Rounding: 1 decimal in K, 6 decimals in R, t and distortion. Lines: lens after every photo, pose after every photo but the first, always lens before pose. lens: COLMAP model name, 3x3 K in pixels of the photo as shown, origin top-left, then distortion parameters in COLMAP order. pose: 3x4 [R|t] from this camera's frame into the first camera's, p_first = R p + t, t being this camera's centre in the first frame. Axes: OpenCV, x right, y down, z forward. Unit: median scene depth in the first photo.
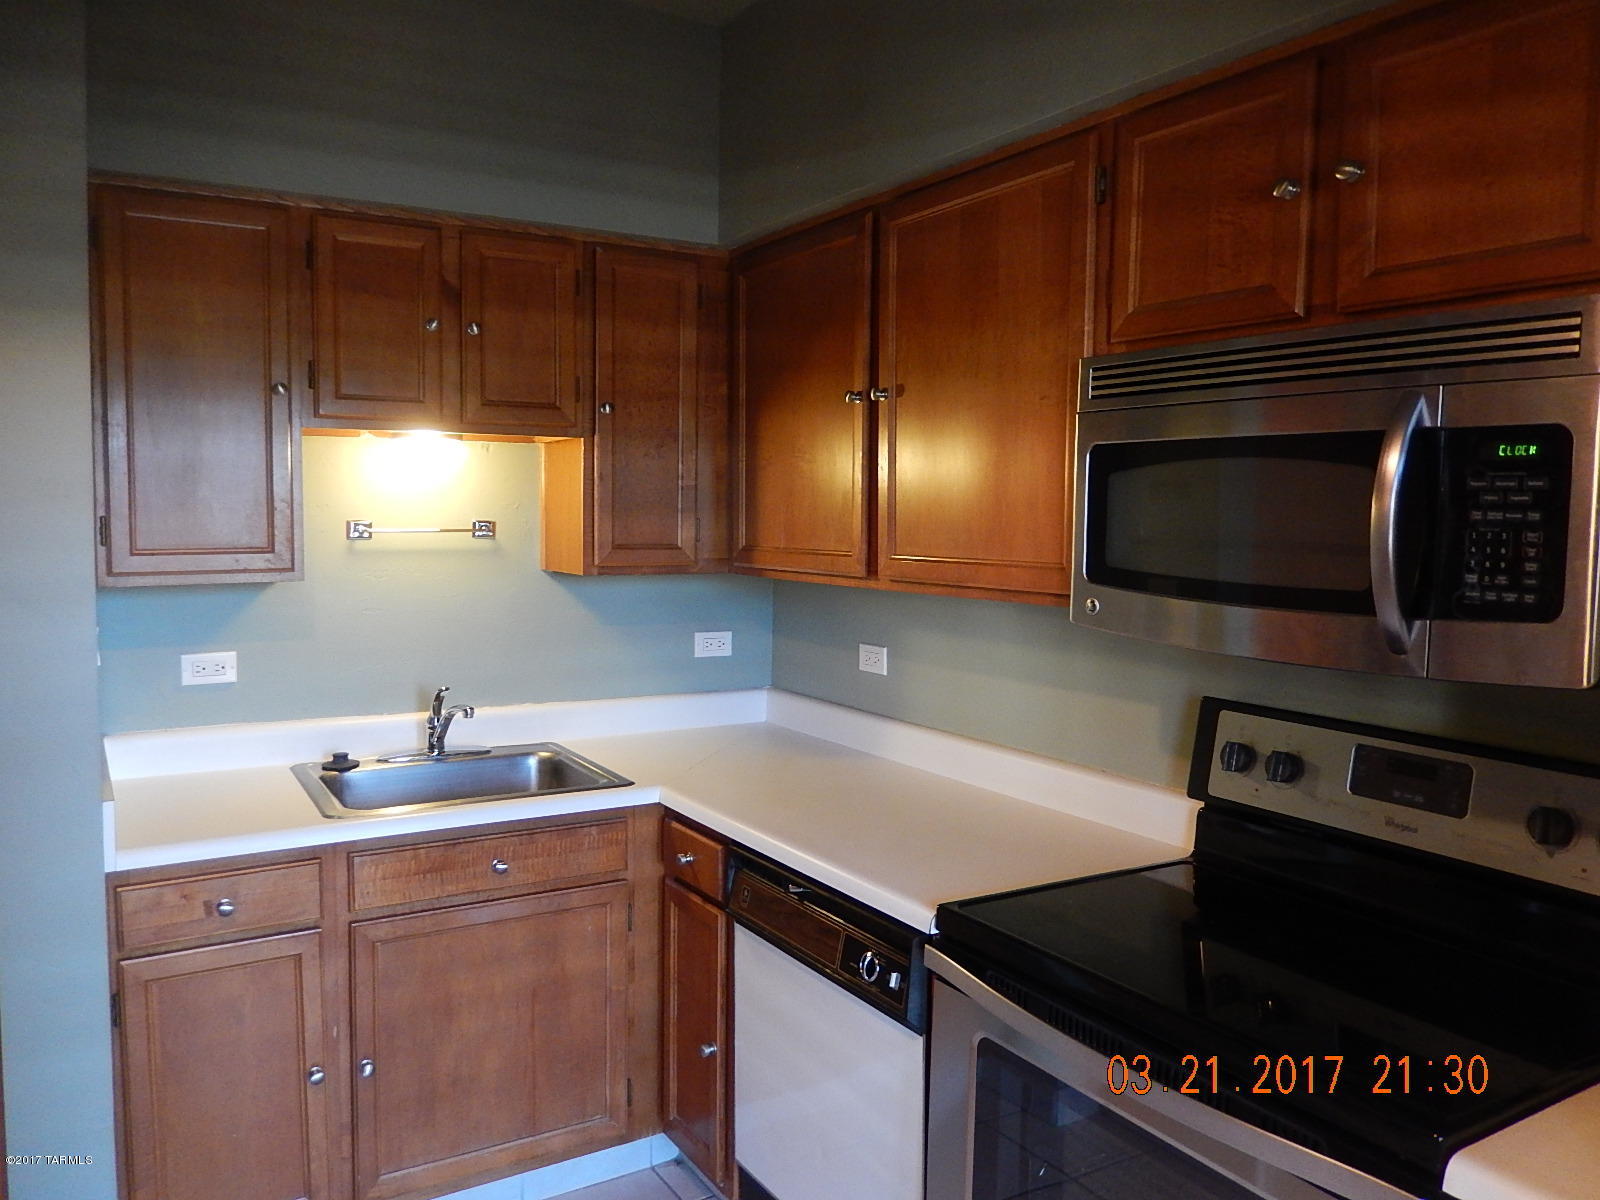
lens RADIAL K [[1178.3, 0, 799.8], [0, 1178.3, 594.2], [0, 0, 1]] dist [-0.009987, -0.019255]
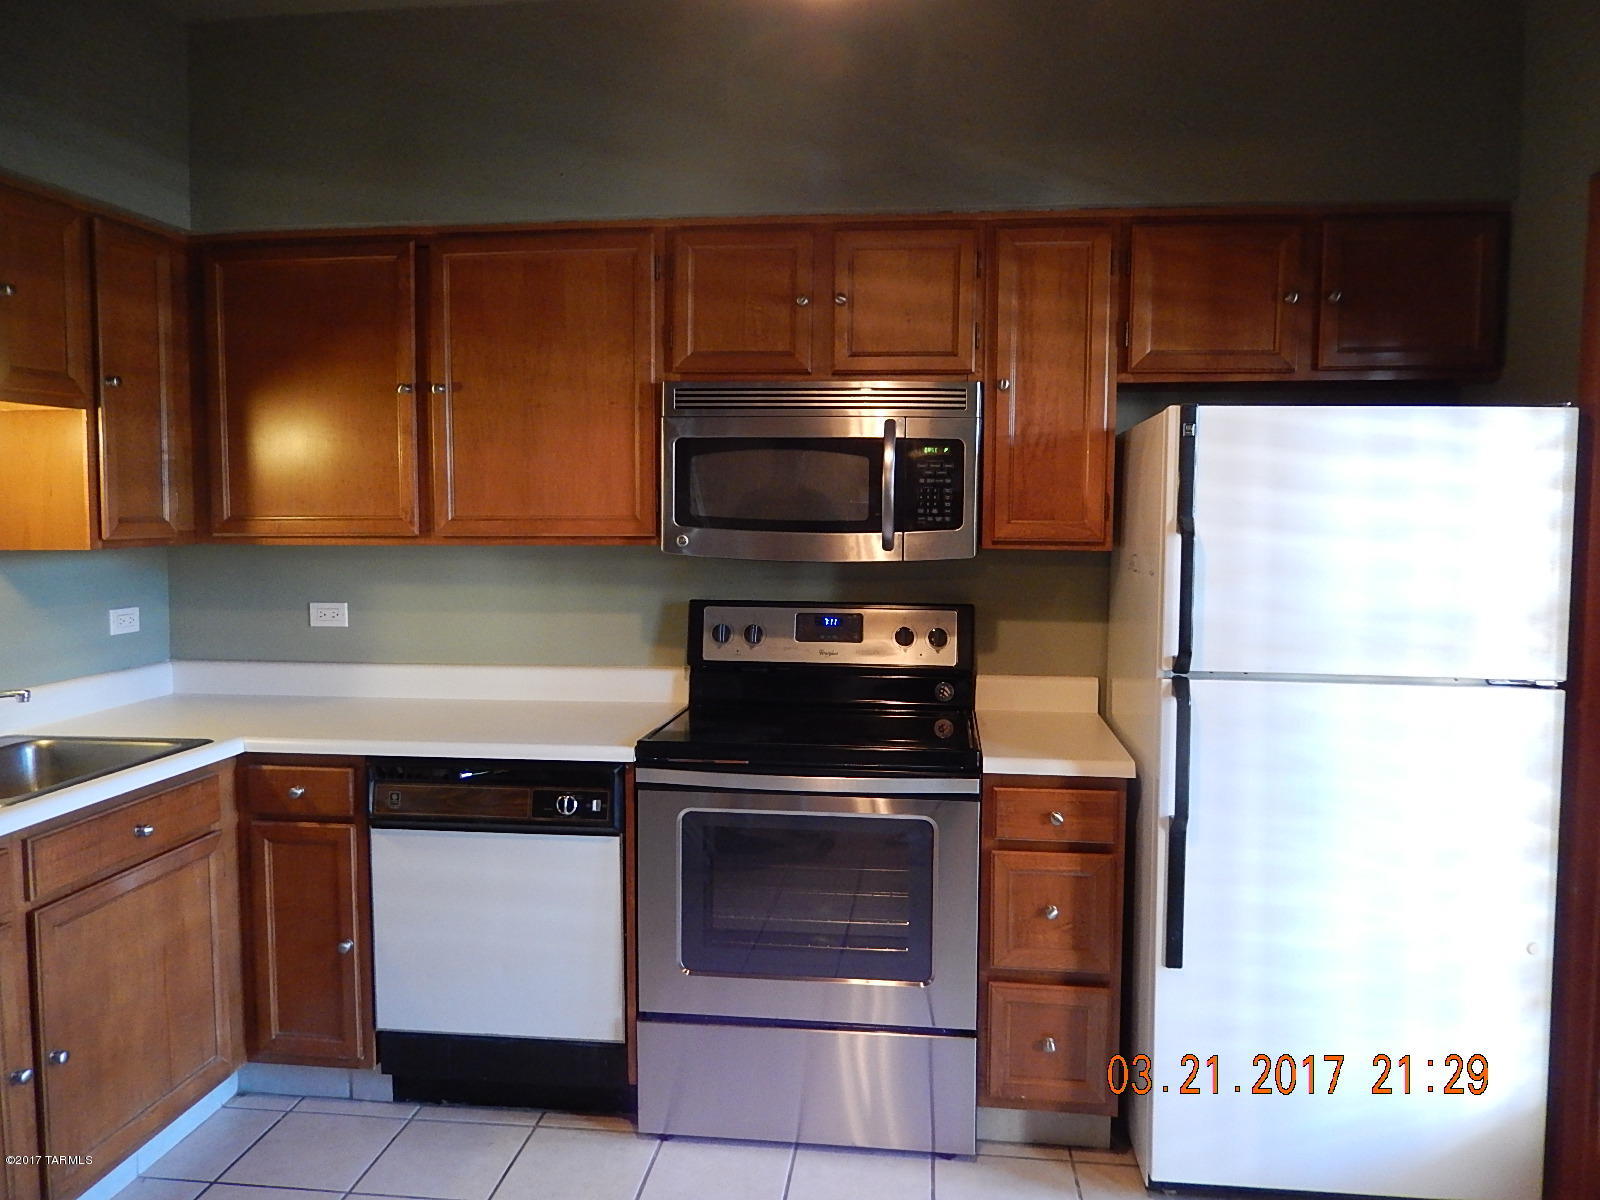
lens RADIAL K [[1178.3, 0, 805.7], [0, 1178.3, 607.9], [0, 0, 1]] dist [-0.009987, -0.019255]
pose [[0.630144, -0.082165, 0.772119, -0.663733], [0.060961, 0.996551, 0.056297, 0.015618], [-0.774081, 0.011594, 0.632980, -0.093479]]
